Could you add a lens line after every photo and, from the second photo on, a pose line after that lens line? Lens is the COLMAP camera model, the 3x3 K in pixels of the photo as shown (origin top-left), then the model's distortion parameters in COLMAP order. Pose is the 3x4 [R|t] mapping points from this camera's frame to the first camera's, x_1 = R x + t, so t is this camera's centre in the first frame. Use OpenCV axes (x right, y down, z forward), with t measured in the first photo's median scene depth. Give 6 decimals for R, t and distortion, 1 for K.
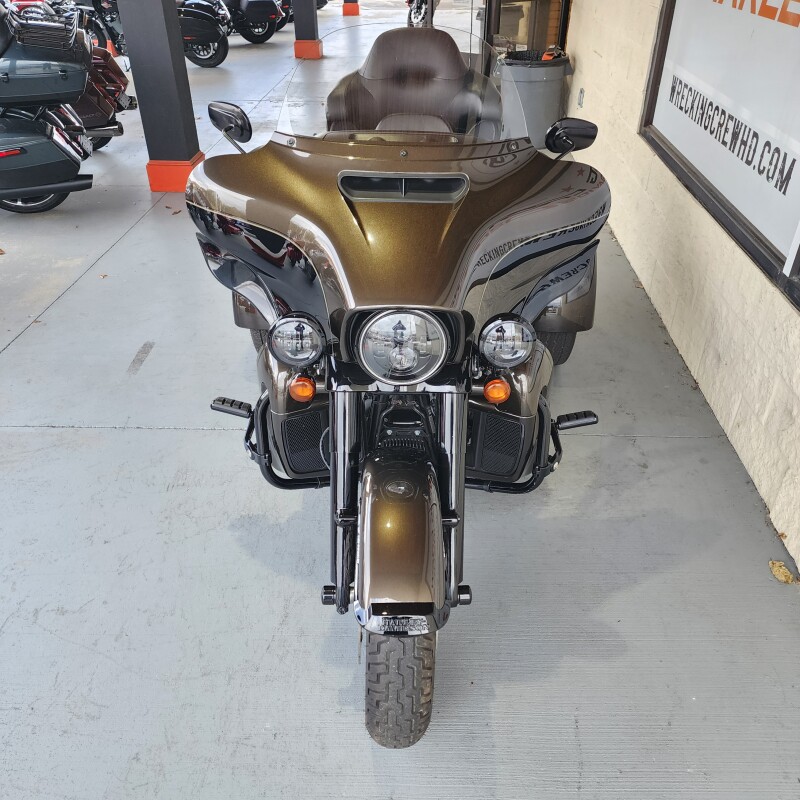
lens RADIAL K [[715.4, 0, 400.0], [0, 715.4, 400.0], [0, 0, 1]] dist [0.049335, -0.019265]
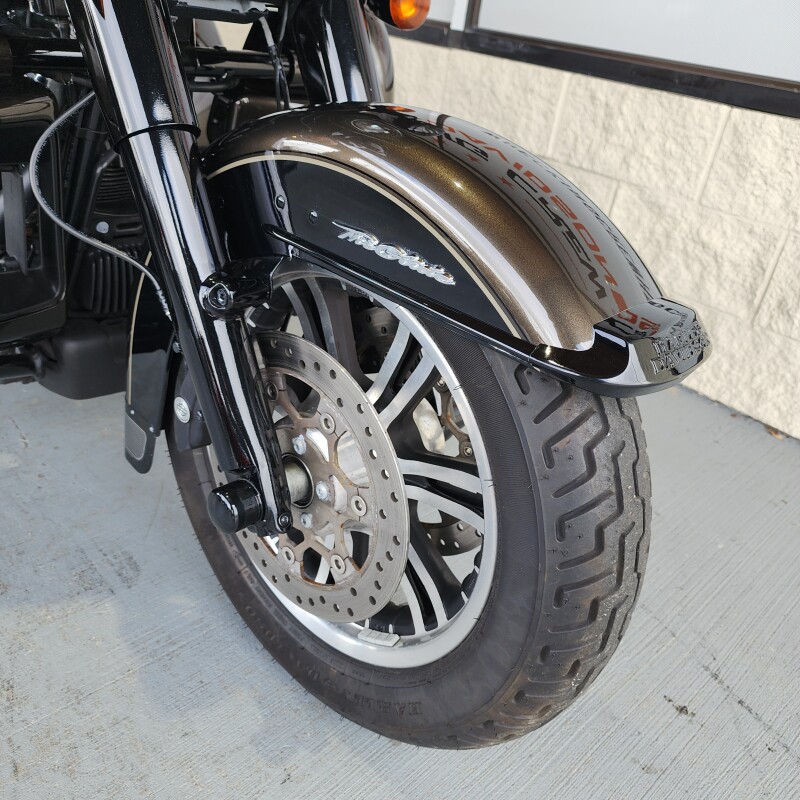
lens RADIAL K [[726.8, 0, 394.9], [0, 726.8, 406.6], [0, 0, 1]] dist [0.037504, -0.019937]
pose [[0.702903, -0.271722, 0.657339, -0.202352], [0.281311, 0.955006, 0.093958, 0.145892], [-0.653293, 0.118873, 0.747715, 0.447100]]
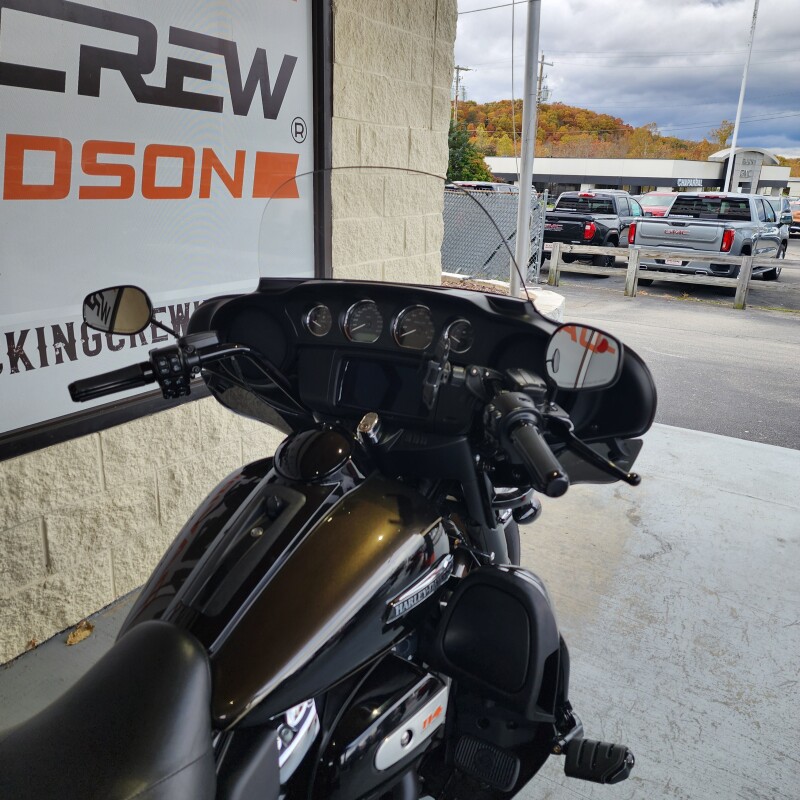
lens RADIAL K [[714.7, 0, 386.7], [0, 714.7, 403.4], [0, 0, 1]] dist [0.046337, -0.016026]
pose [[-0.871905, -0.175636, 0.457093, -0.259593], [0.245911, 0.650164, 0.718898, -0.570934], [-0.423449, 0.739215, -0.523691, 1.009247]]
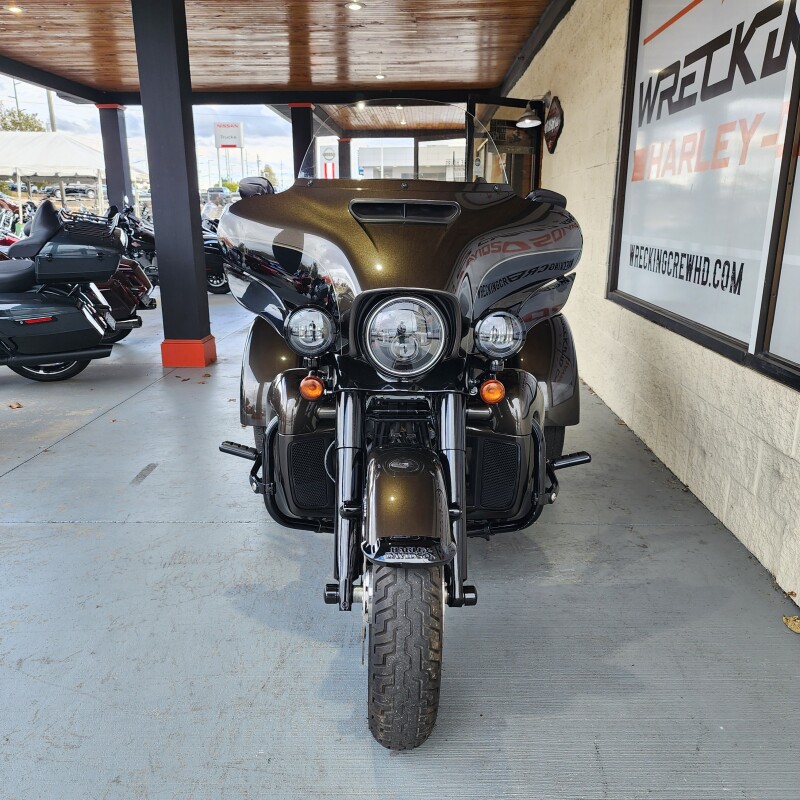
lens RADIAL K [[714.7, 0, 386.7], [0, 714.7, 403.4], [0, 0, 1]] dist [0.046337, -0.016026]
pose [[0.999992, -0.003488, -0.001984, -0.014682], [0.002679, 0.948439, -0.316949, 0.236753], [0.002987, 0.316941, 0.948441, -0.008949]]
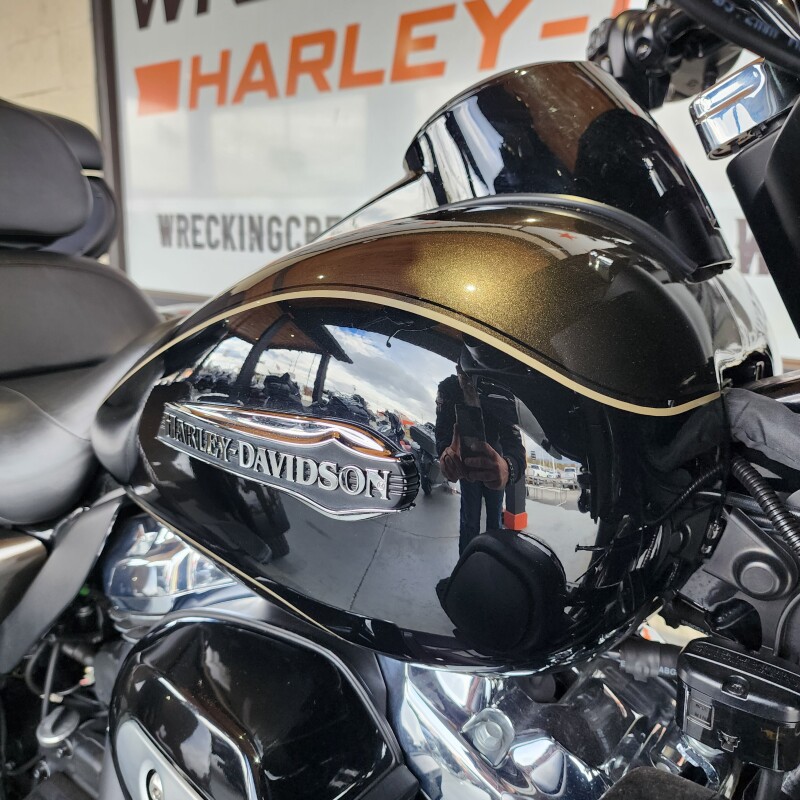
lens RADIAL K [[726.8, 0, 394.9], [0, 726.8, 406.6], [0, 0, 1]] dist [0.037504, -0.019937]
pose [[0.571238, -0.171865, 0.802589, -0.193124], [0.429000, 0.896153, -0.113438, -0.120058], [-0.699747, 0.409111, 0.585647, 0.719634]]
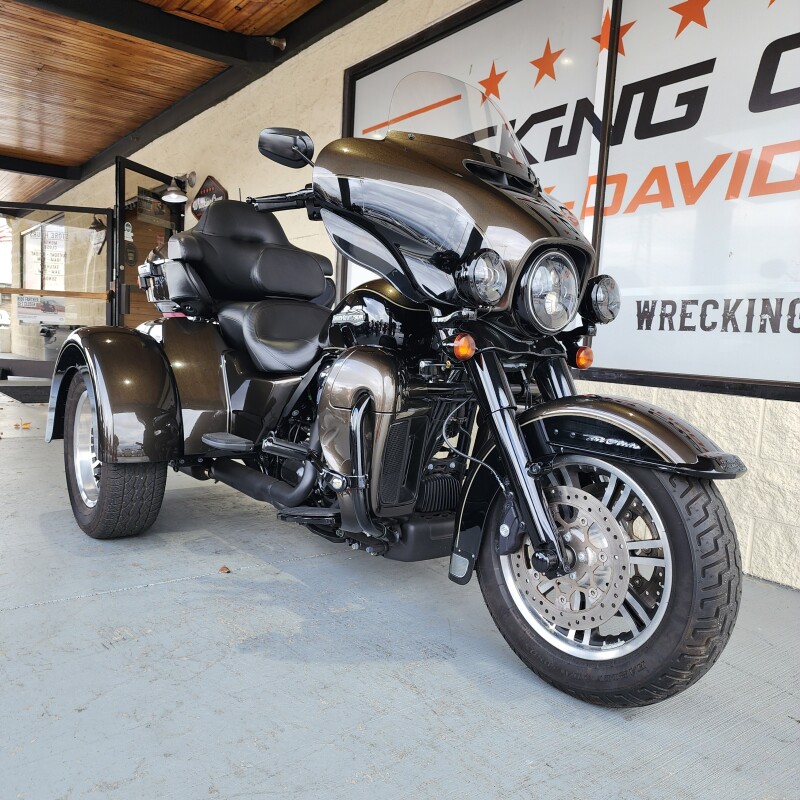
lens RADIAL K [[714.7, 0, 386.7], [0, 714.7, 403.4], [0, 0, 1]] dist [0.046337, -0.016026]
pose [[0.786917, -0.012360, 0.616936, -0.561511], [0.292647, 0.887684, -0.355494, 0.251924], [-0.543250, 0.460288, 0.702150, 0.277225]]
